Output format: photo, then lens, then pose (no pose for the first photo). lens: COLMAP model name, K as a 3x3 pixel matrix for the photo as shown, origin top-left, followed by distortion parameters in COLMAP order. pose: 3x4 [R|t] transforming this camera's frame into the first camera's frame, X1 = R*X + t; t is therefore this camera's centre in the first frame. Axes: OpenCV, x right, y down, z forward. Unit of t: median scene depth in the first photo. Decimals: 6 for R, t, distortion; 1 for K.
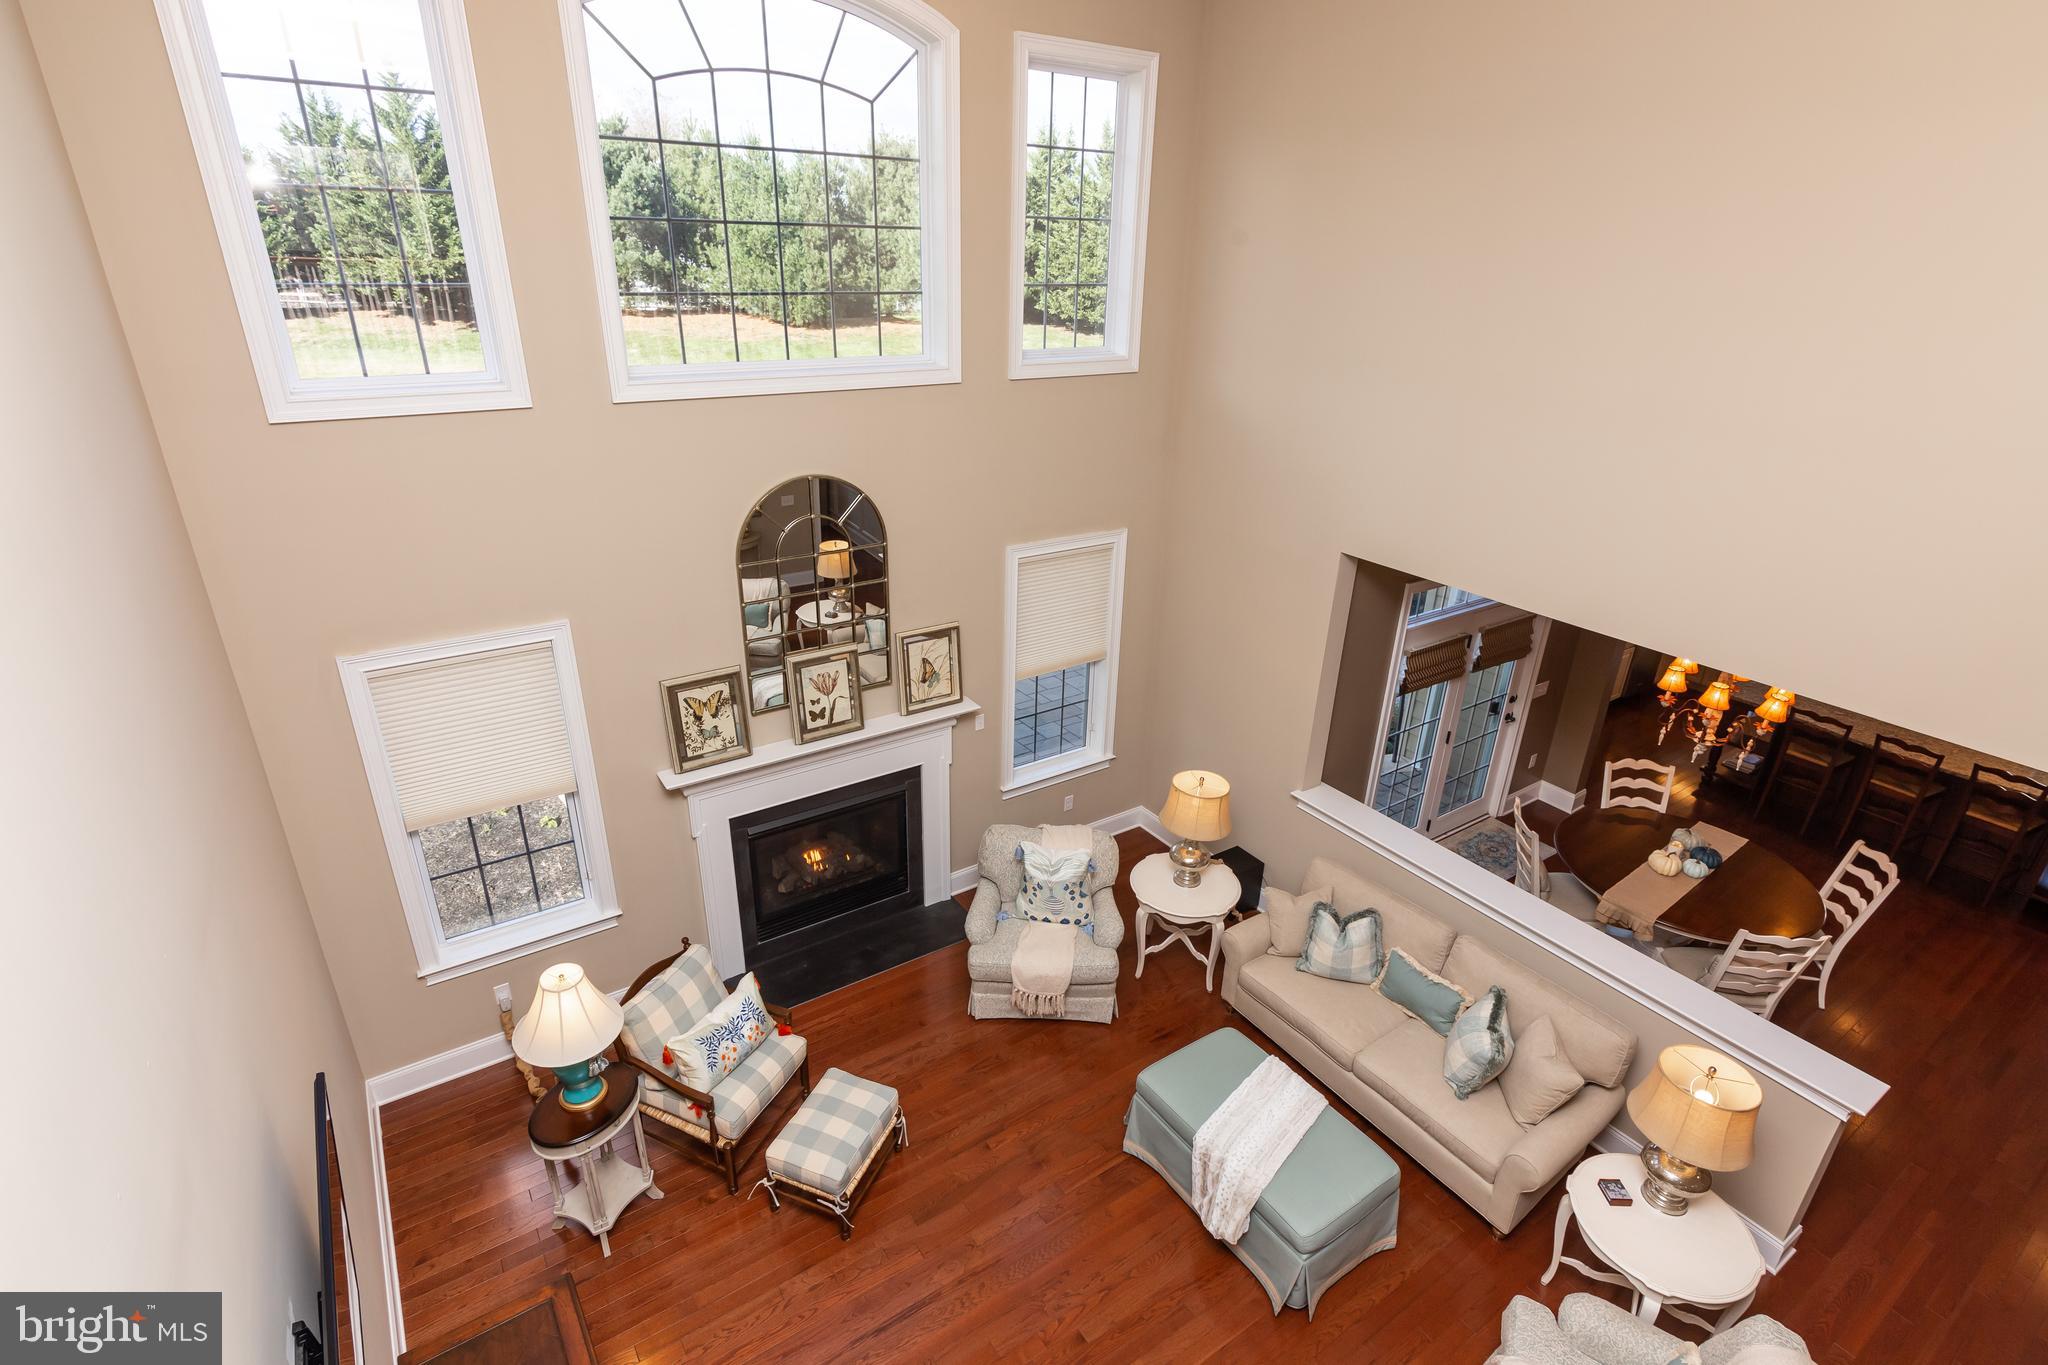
lens RADIAL K [[994.8, 0, 1020.4], [0, 994.8, 684.9], [0, 0, 1]] dist [0.002683, -0.000664]
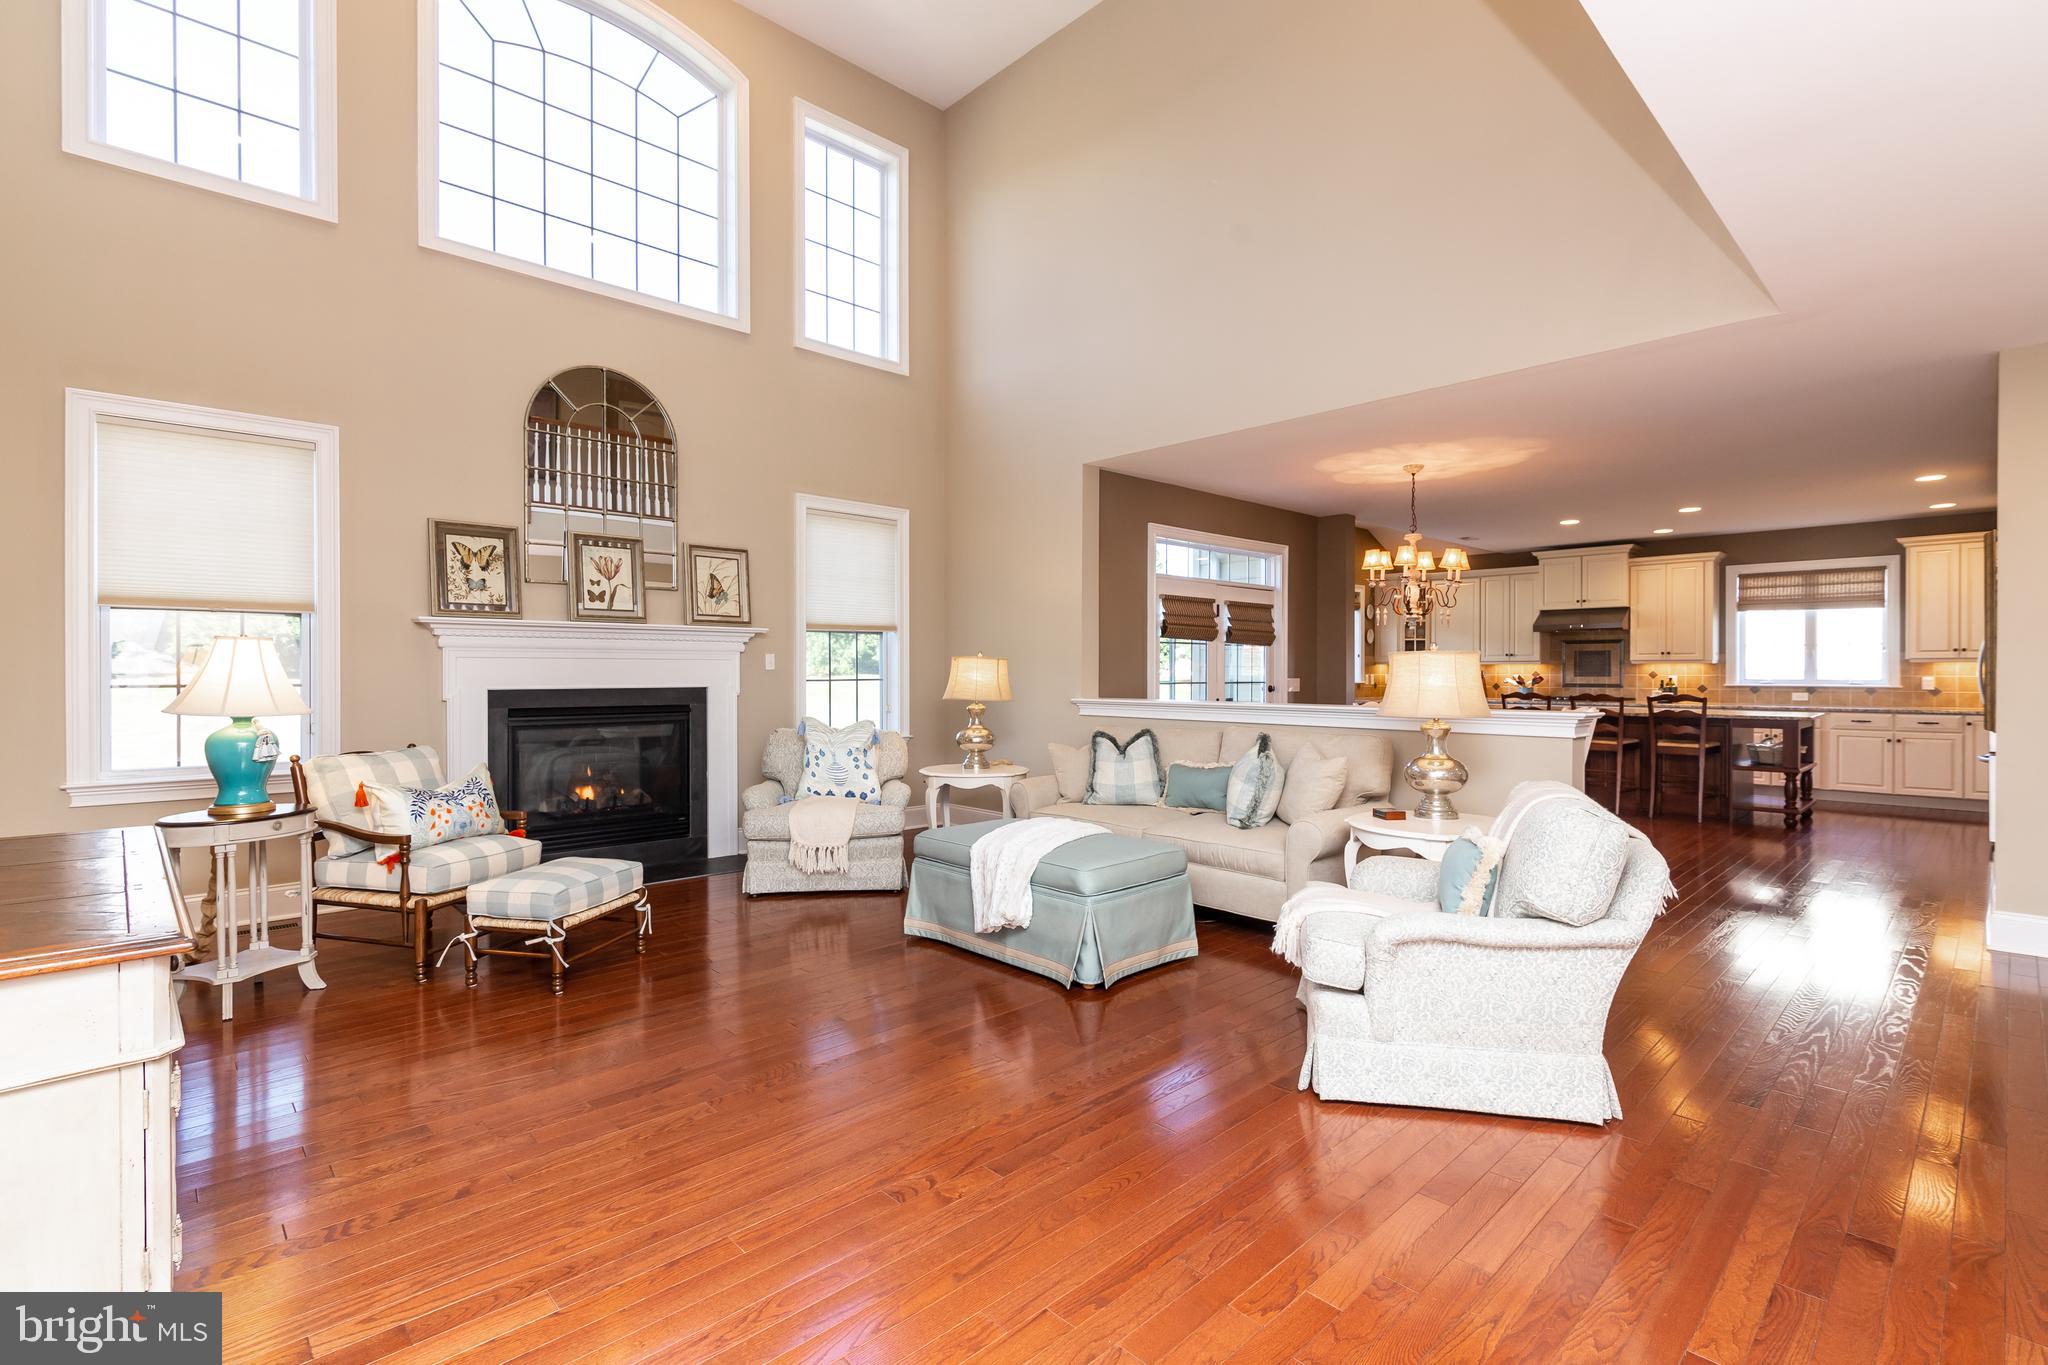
lens RADIAL K [[941.9, 0, 1026.3], [0, 941.9, 670.8], [0, 0, 1]] dist [-0.000460, 0.002584]
pose [[0.986015, -0.025327, 0.164719, 0.068116], [0.089958, 0.912911, -0.398122, 0.524569], [-0.140291, 0.407372, 0.902423, 0.105534]]
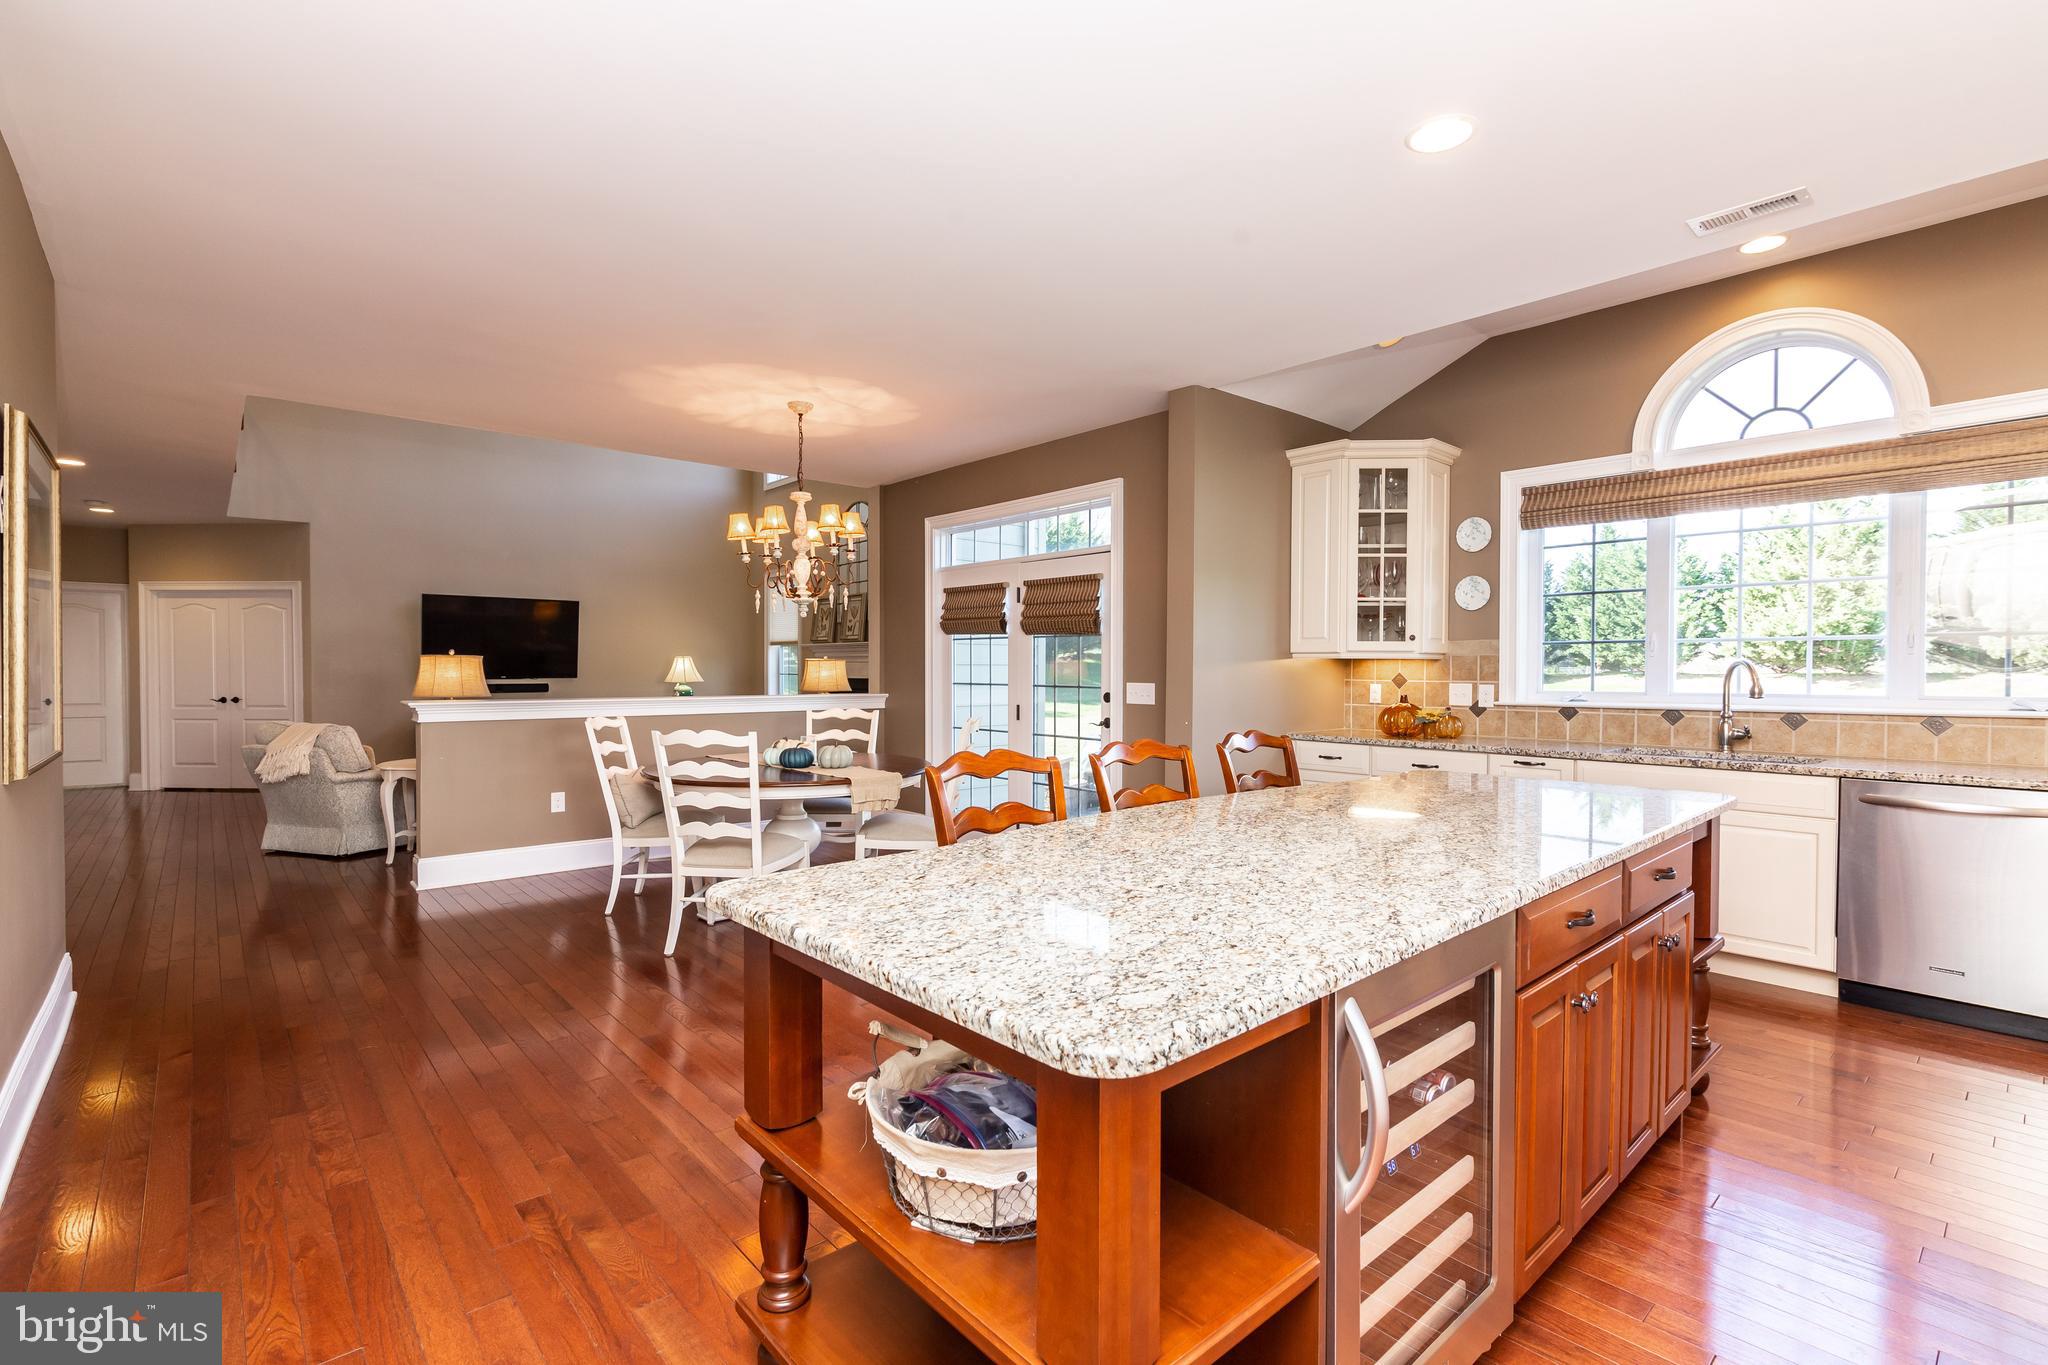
lens RADIAL K [[941.9, 0, 1020.9], [0, 941.9, 683.2], [0, 0, 1]] dist [-0.000460, 0.002584]
pose [[0.131203, -0.009337, -0.991312, 1.596585], [-0.403623, 0.912821, -0.062019, 0.102392], [0.905469, 0.408253, 0.115996, 1.142021]]
